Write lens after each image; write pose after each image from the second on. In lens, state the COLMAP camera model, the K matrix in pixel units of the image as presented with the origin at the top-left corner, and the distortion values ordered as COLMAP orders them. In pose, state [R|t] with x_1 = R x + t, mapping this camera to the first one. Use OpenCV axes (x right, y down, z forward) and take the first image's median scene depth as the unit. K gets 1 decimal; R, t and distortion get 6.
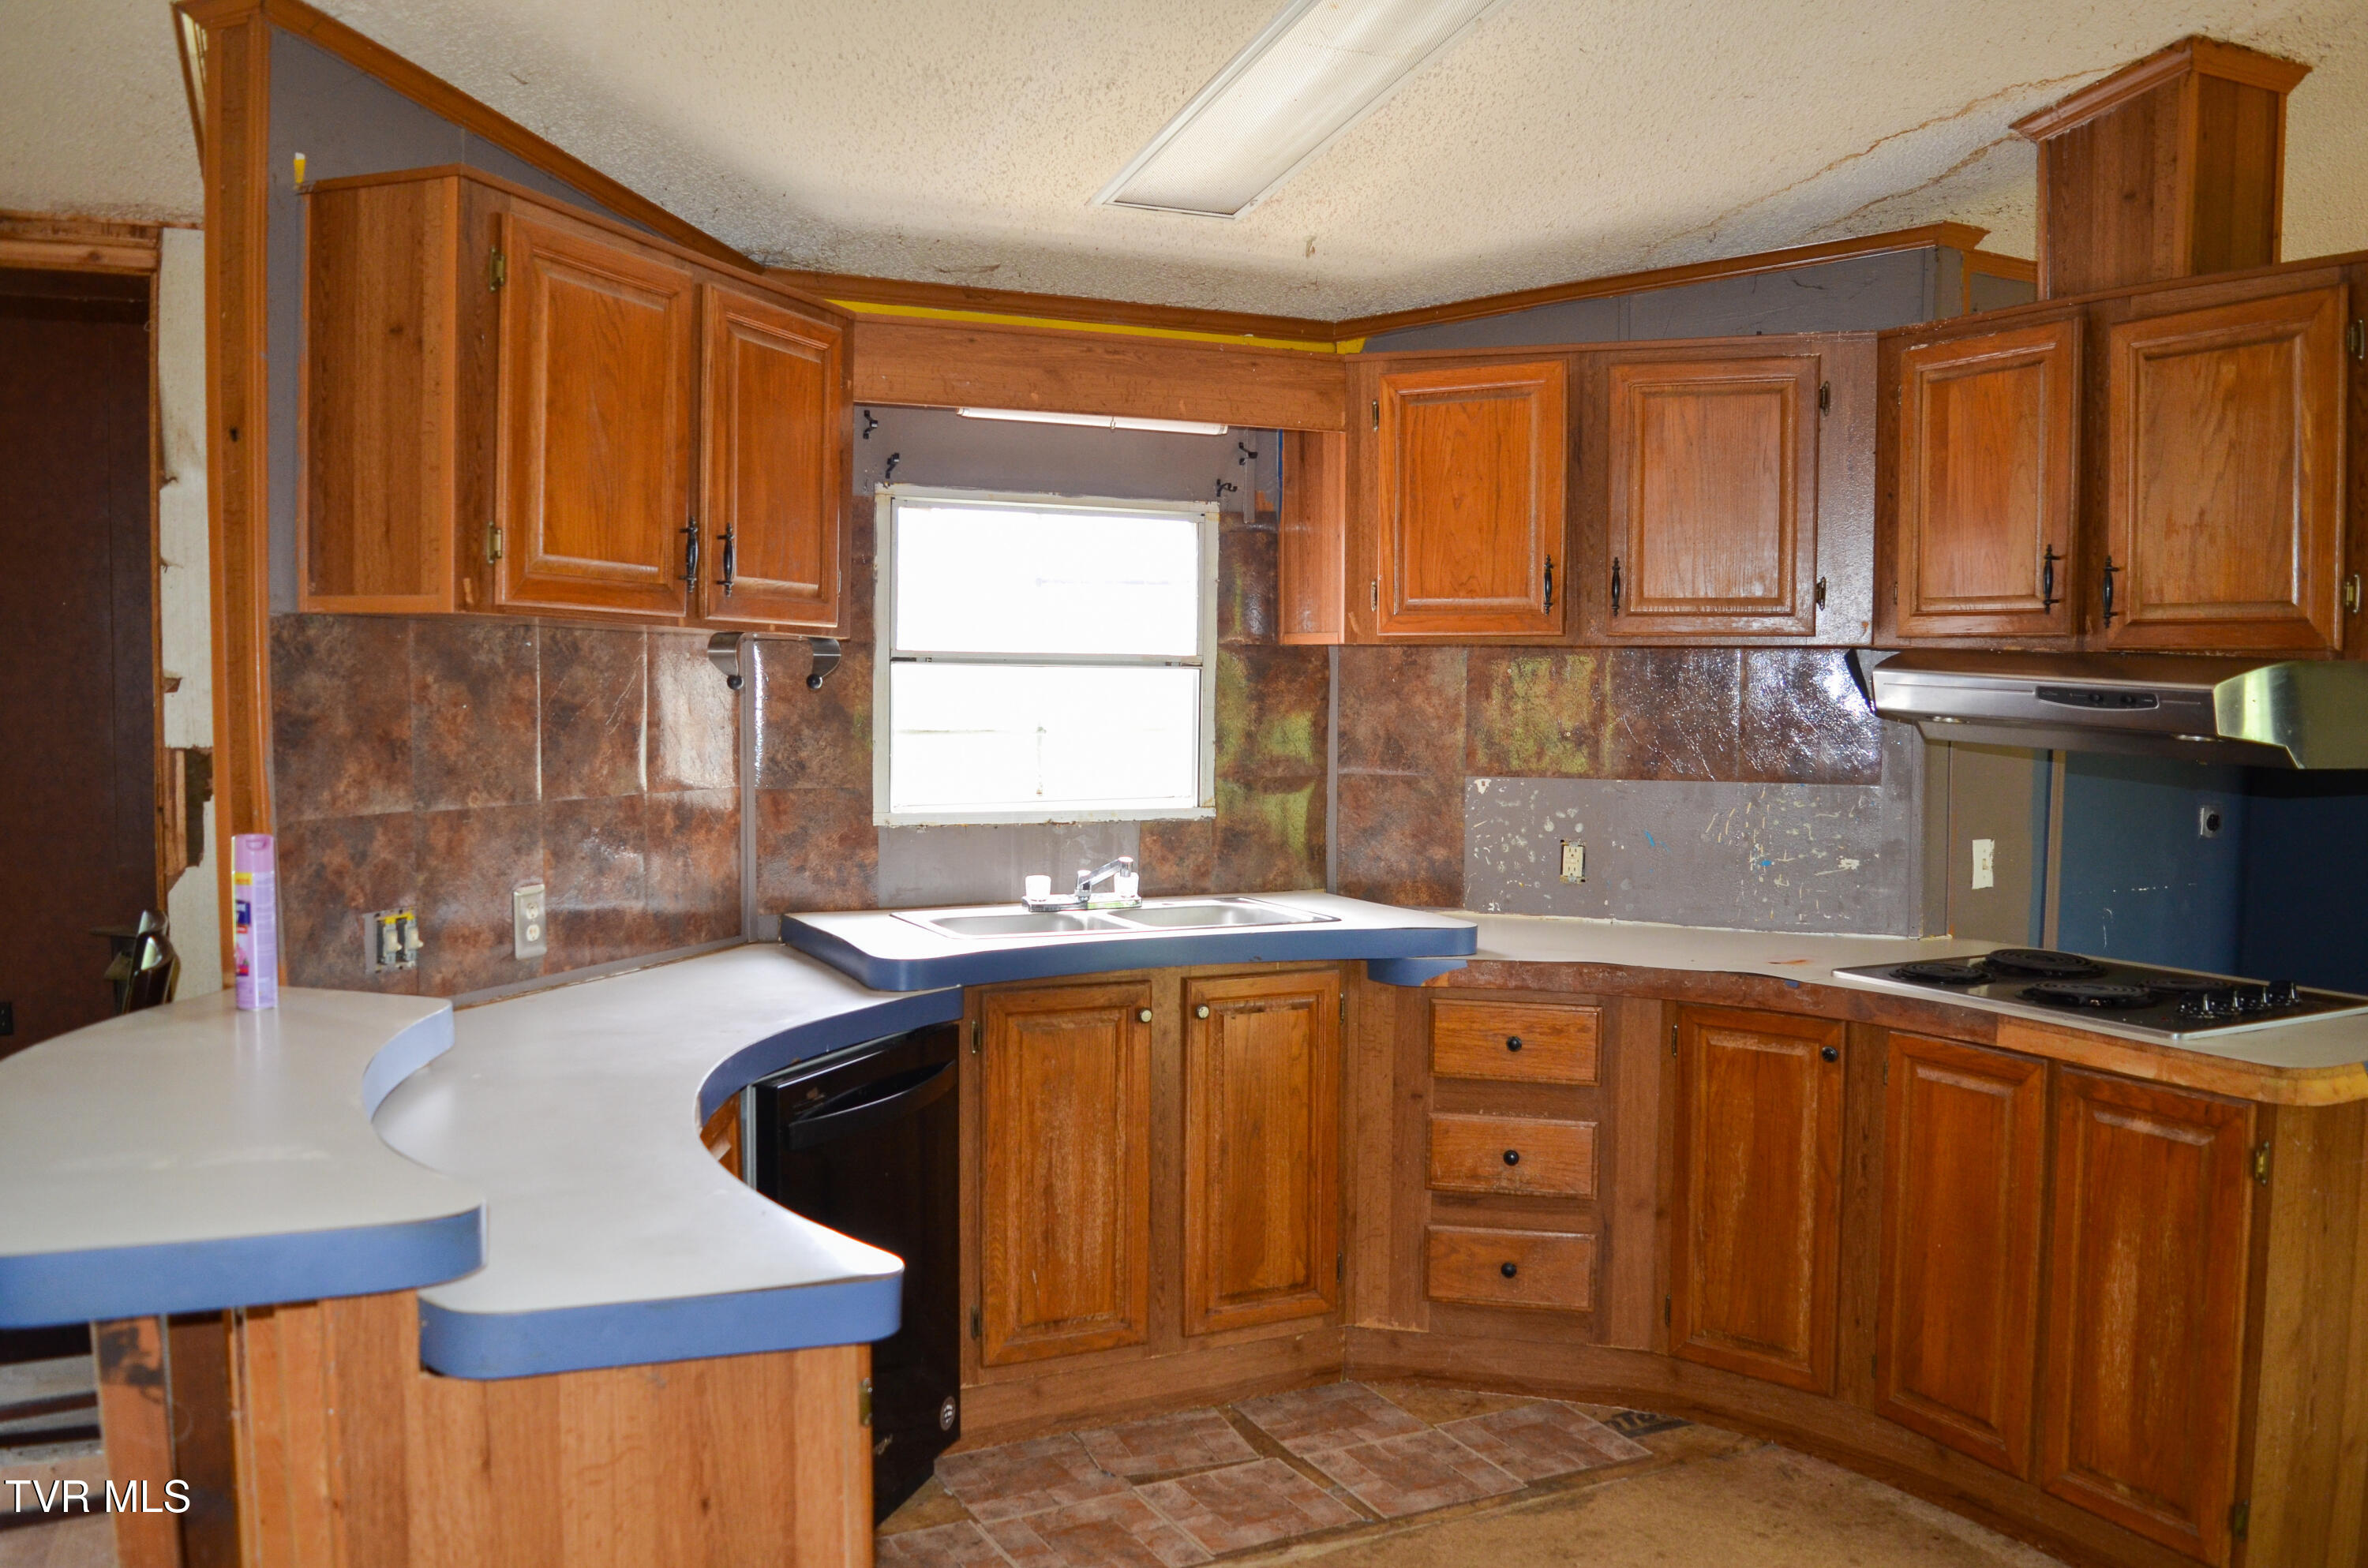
lens RADIAL K [[1829.1, 0, 1184.0], [0, 1829.1, 784.0], [0, 0, 1]] dist [-0.084486, 0.011710]
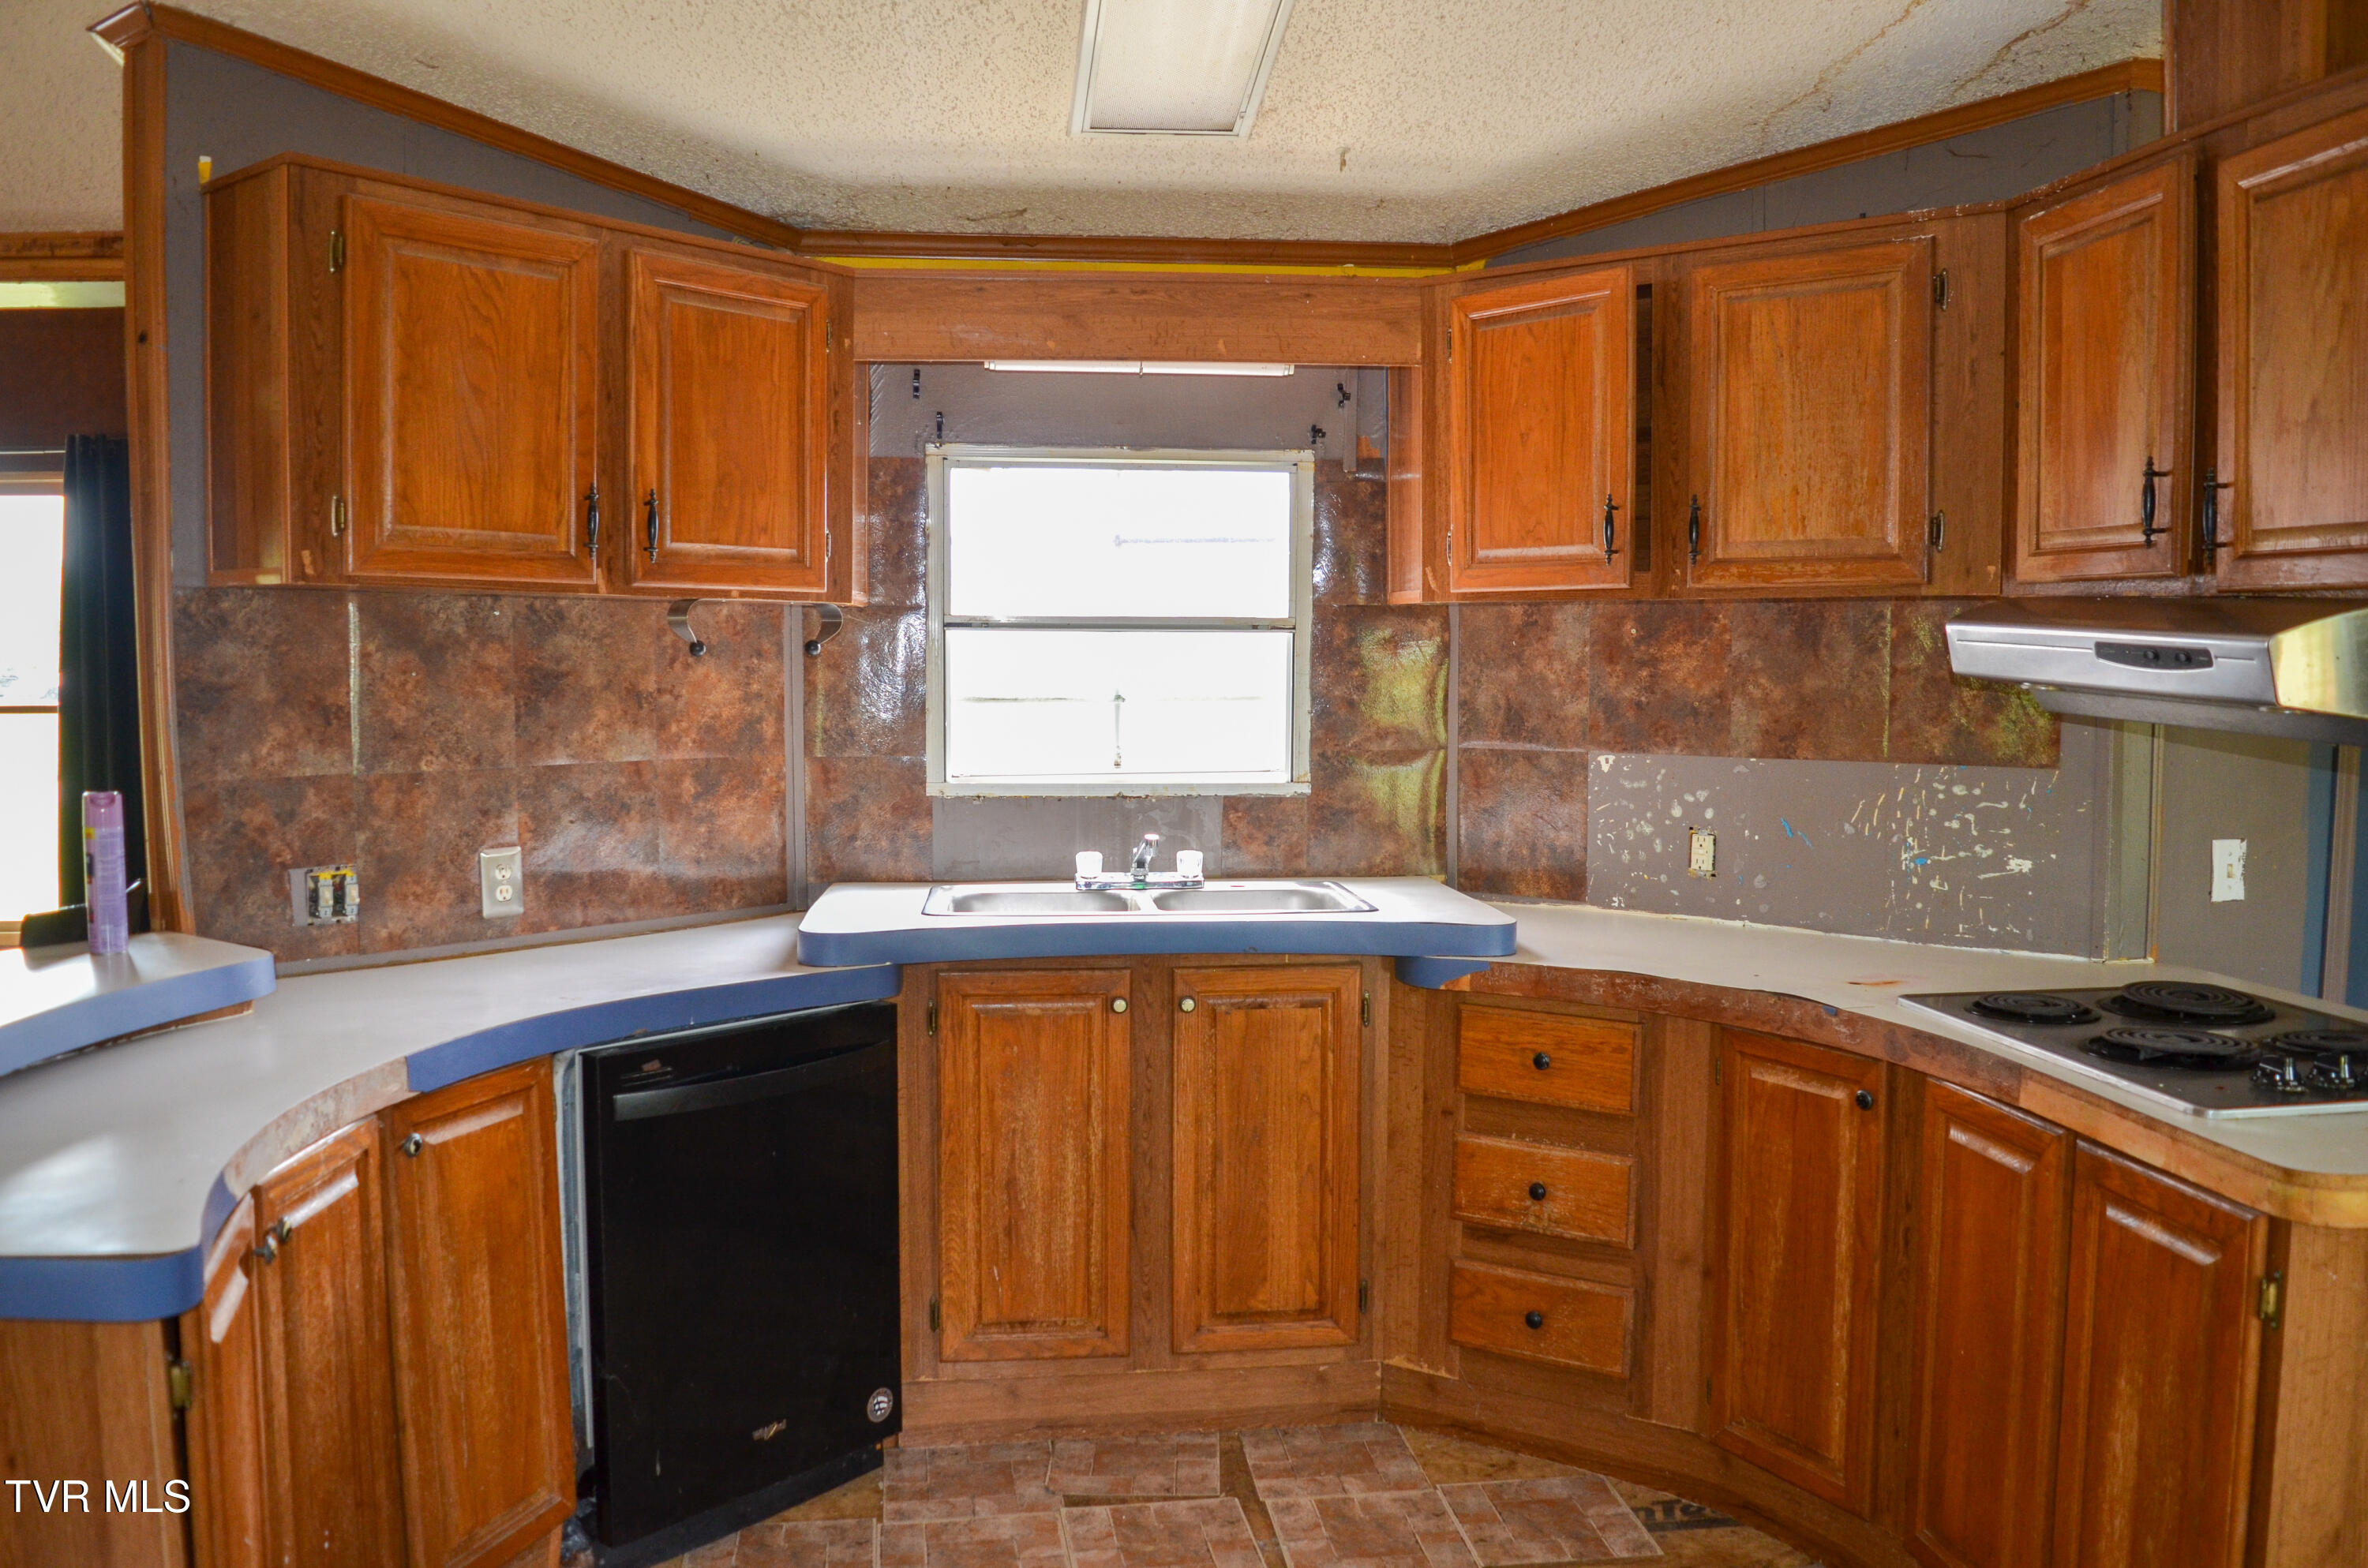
lens RADIAL K [[1829.1, 0, 1184.0], [0, 1829.1, 784.0], [0, 0, 1]] dist [-0.084486, 0.011710]
pose [[0.947505, 0.016453, -0.319318, 0.302395], [-0.011564, 0.999785, 0.017201, -0.002026], [0.319533, -0.012605, 0.947491, 0.131071]]
